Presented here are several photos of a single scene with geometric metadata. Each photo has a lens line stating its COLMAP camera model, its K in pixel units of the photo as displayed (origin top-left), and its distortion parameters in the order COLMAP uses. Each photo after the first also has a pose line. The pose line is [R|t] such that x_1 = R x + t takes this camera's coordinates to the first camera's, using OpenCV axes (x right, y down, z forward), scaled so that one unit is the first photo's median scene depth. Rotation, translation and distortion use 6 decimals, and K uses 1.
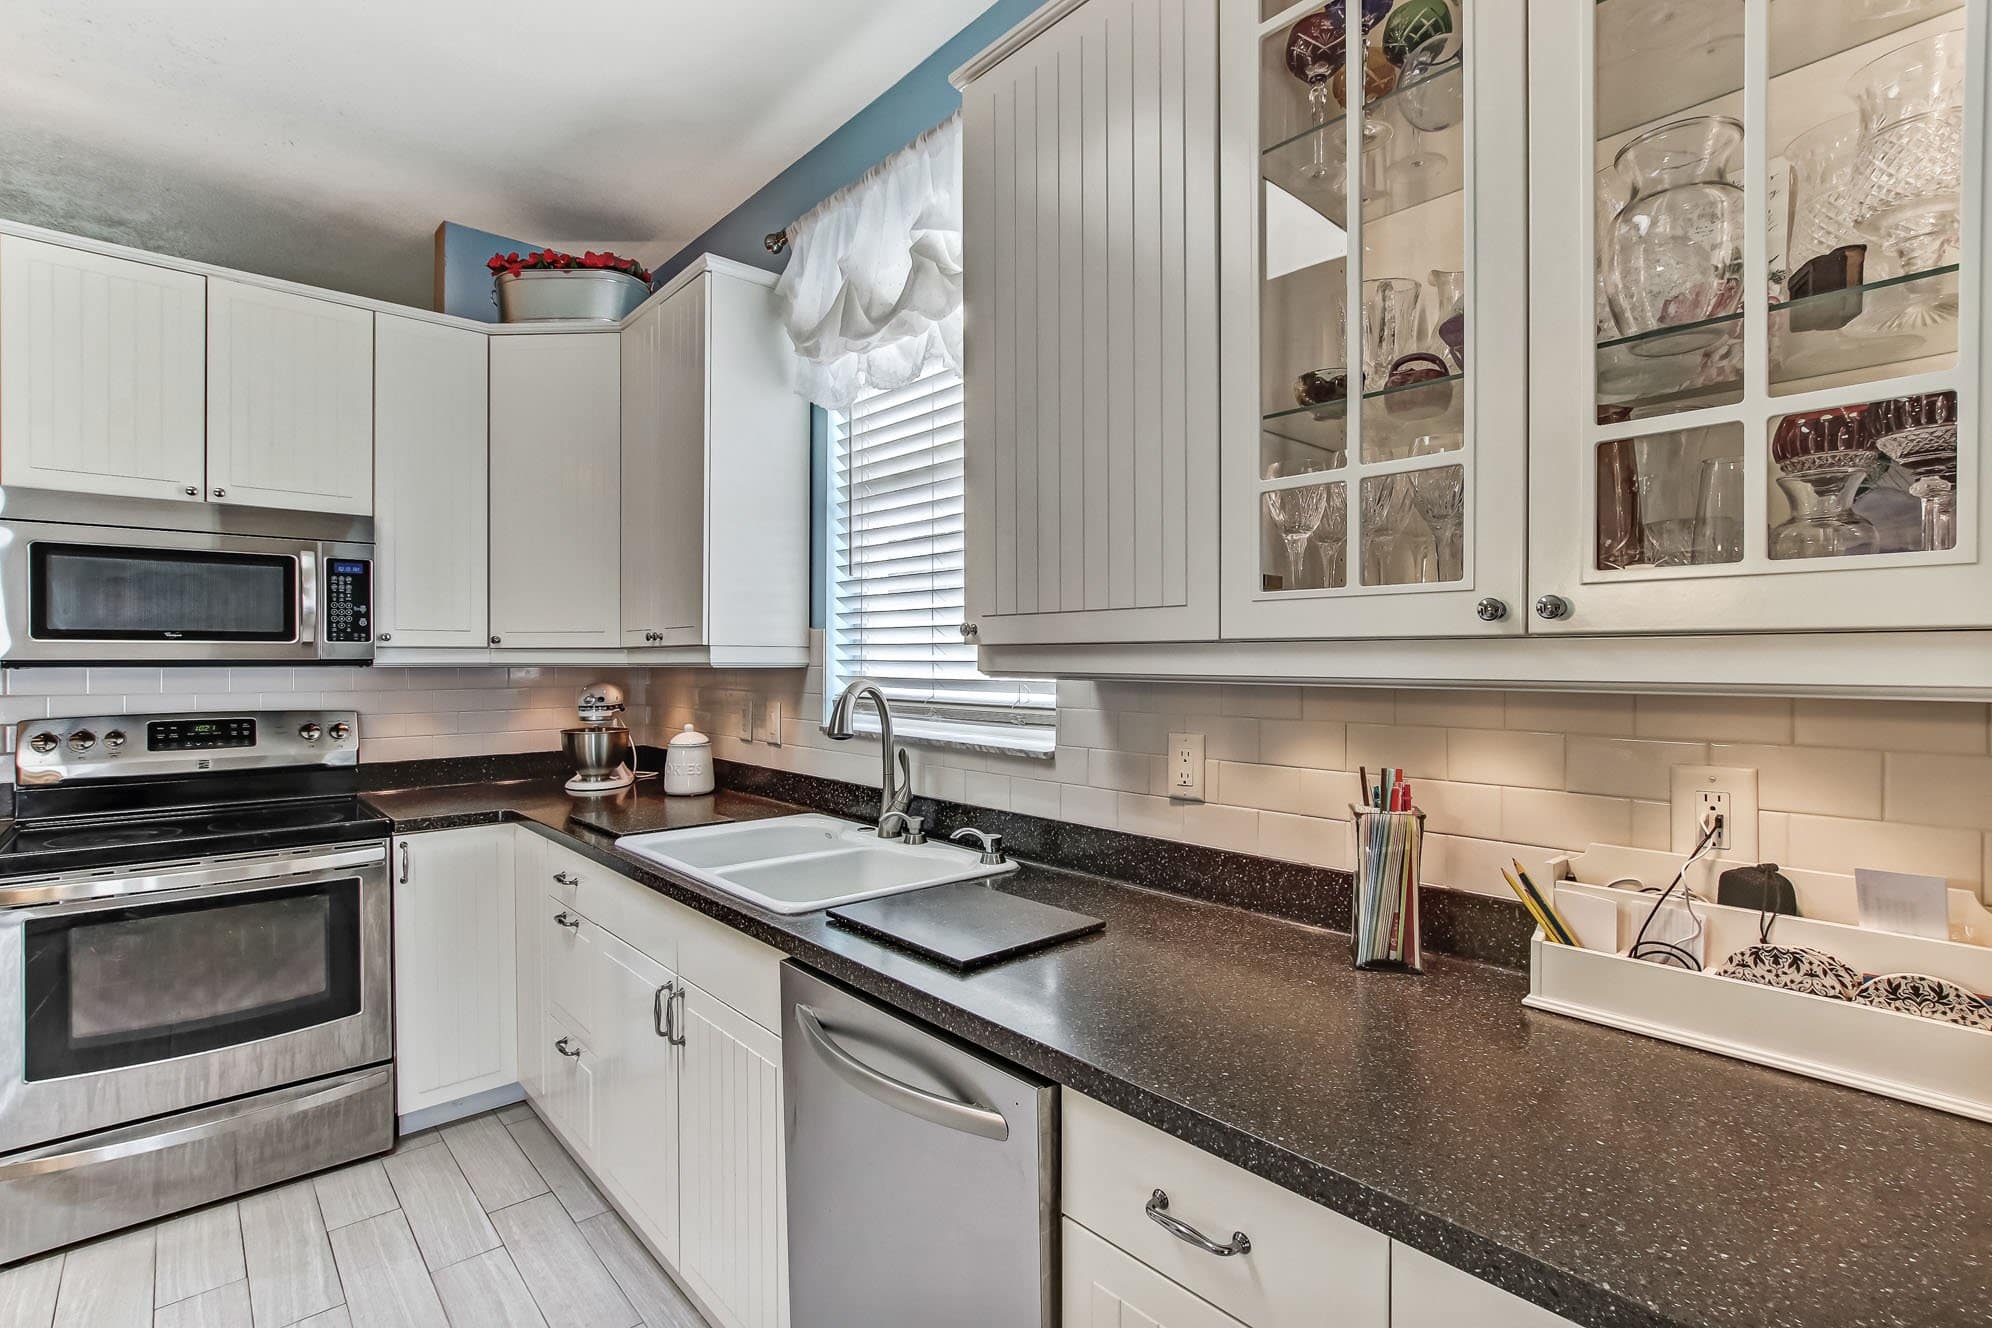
lens RADIAL K [[932.5, 0, 996.2], [0, 932.5, 661.7], [0, 0, 1]] dist [0.001494, 0.001201]
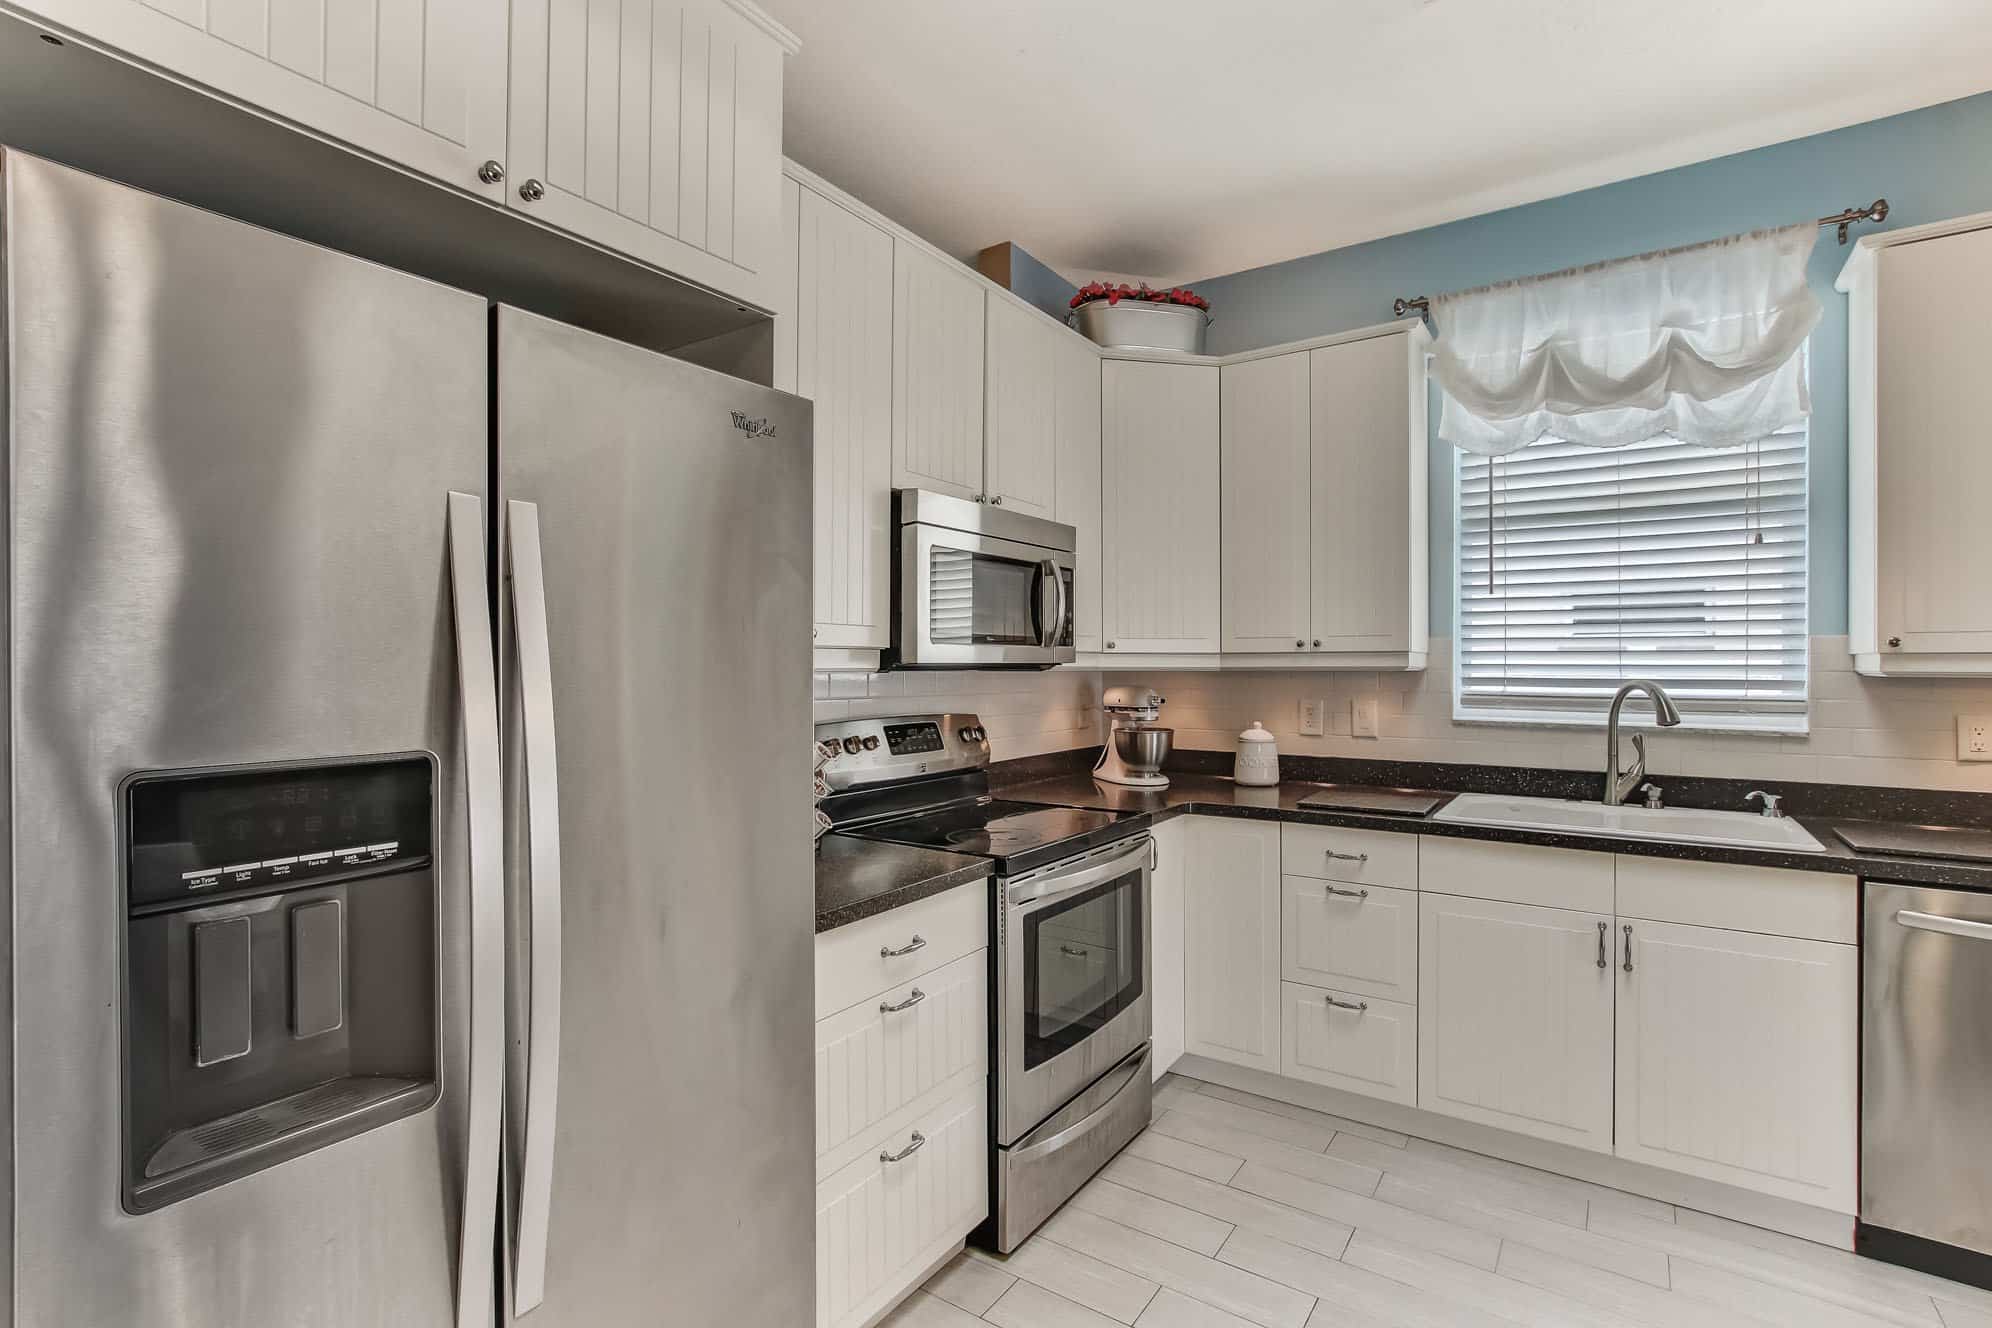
lens RADIAL K [[932.5, 0, 996.2], [0, 932.5, 661.7], [0, 0, 1]] dist [0.001494, 0.001201]
pose [[0.963484, 0.000855, 0.267766, -1.157360], [0.000654, 0.999984, -0.005546, 0.001521], [-0.267766, 0.005519, 0.963468, 0.015102]]
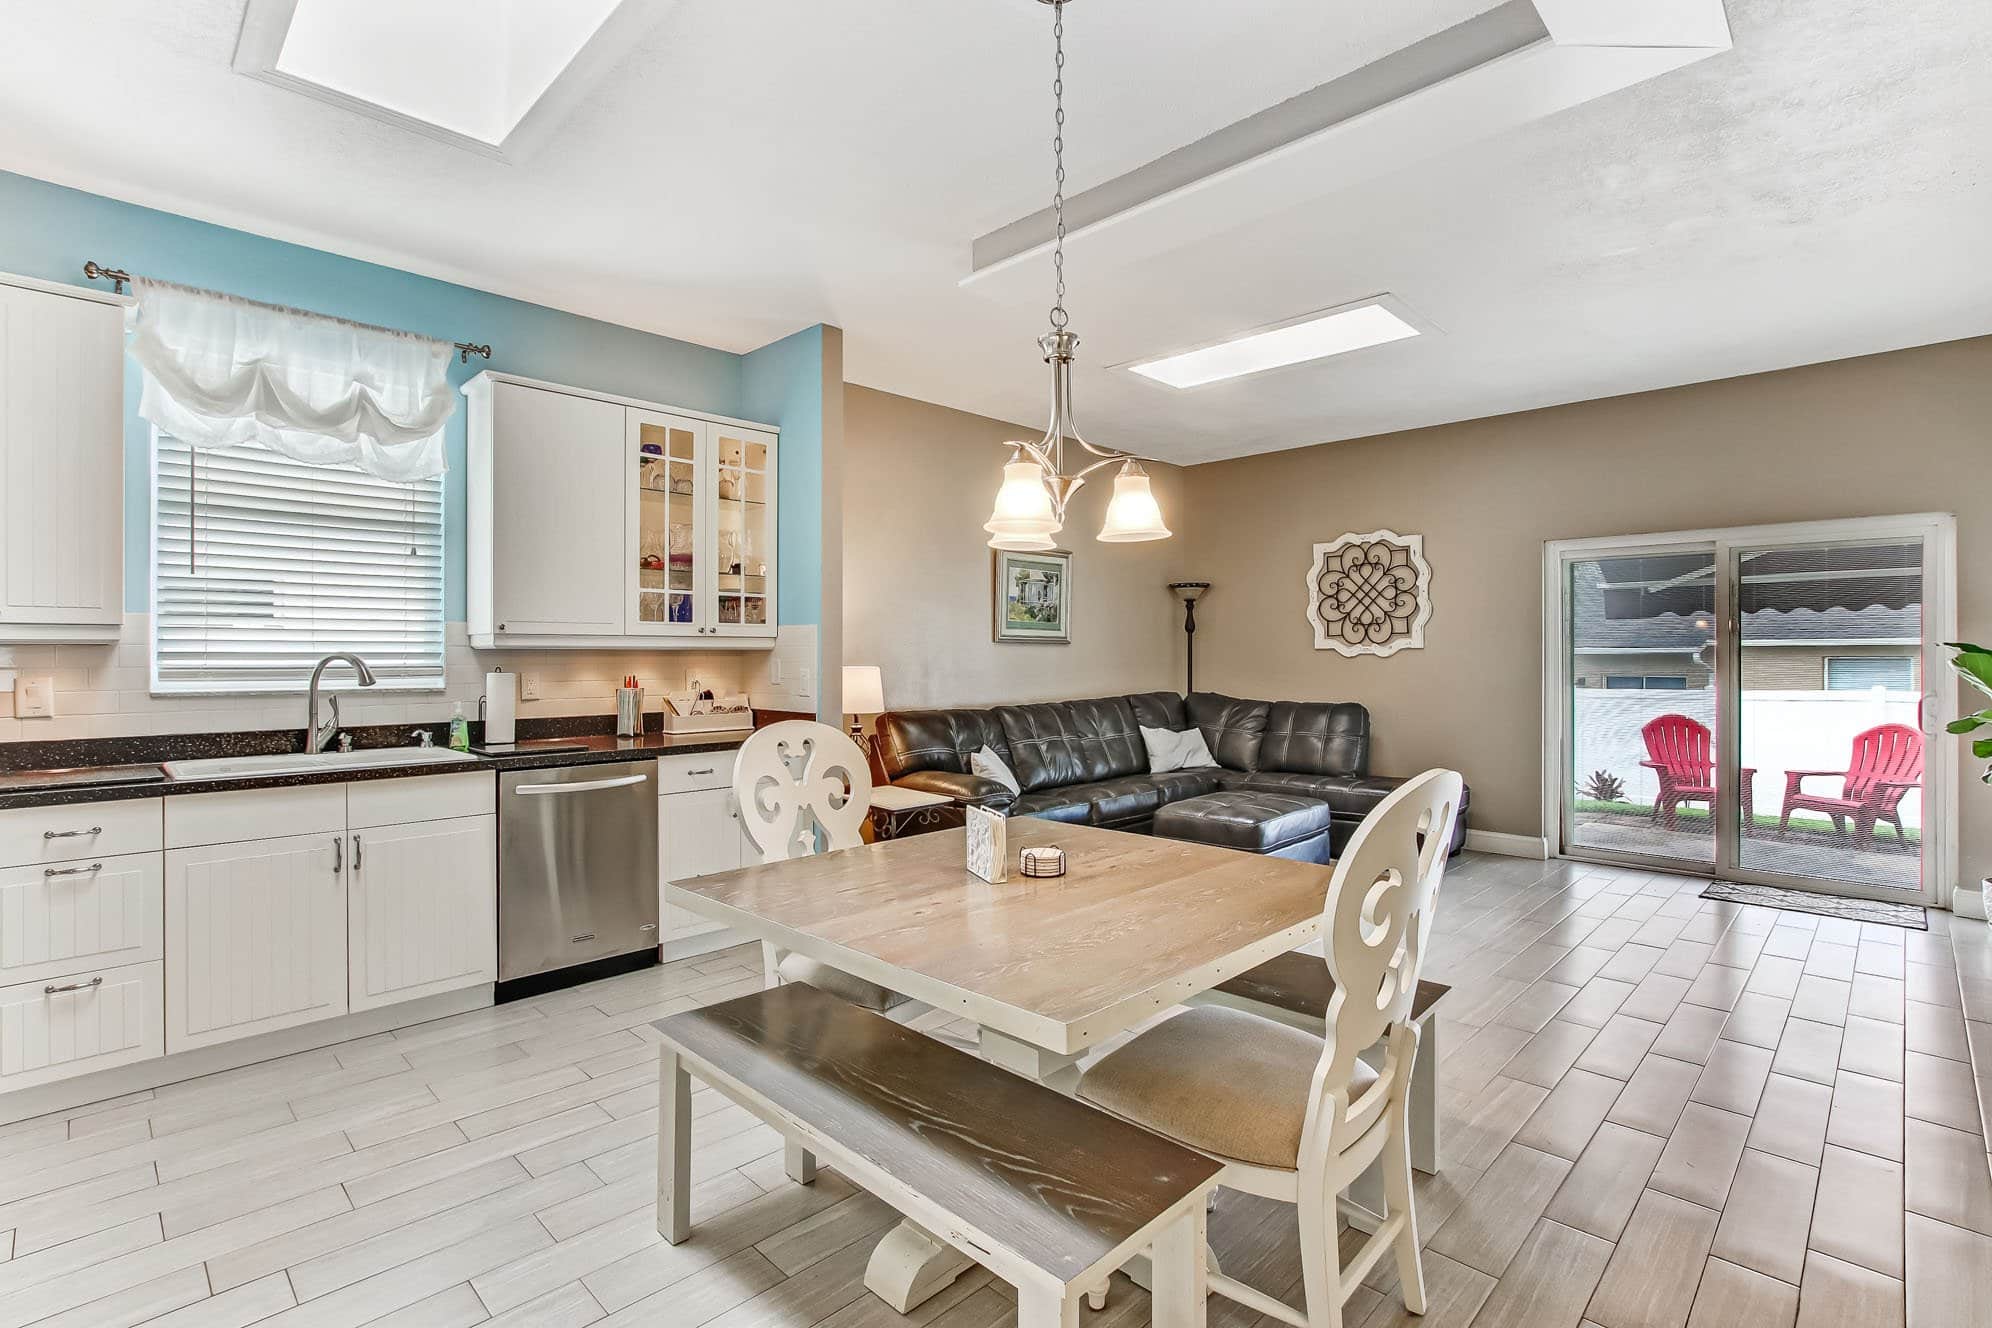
lens RADIAL K [[932.5, 0, 996.2], [0, 932.5, 661.7], [0, 0, 1]] dist [0.001494, 0.001201]
pose [[-0.072229, -0.010207, 0.997336, -1.608044], [0.002413, 0.999943, 0.010408, 0.019307], [-0.997385, 0.003158, -0.072200, -0.012818]]
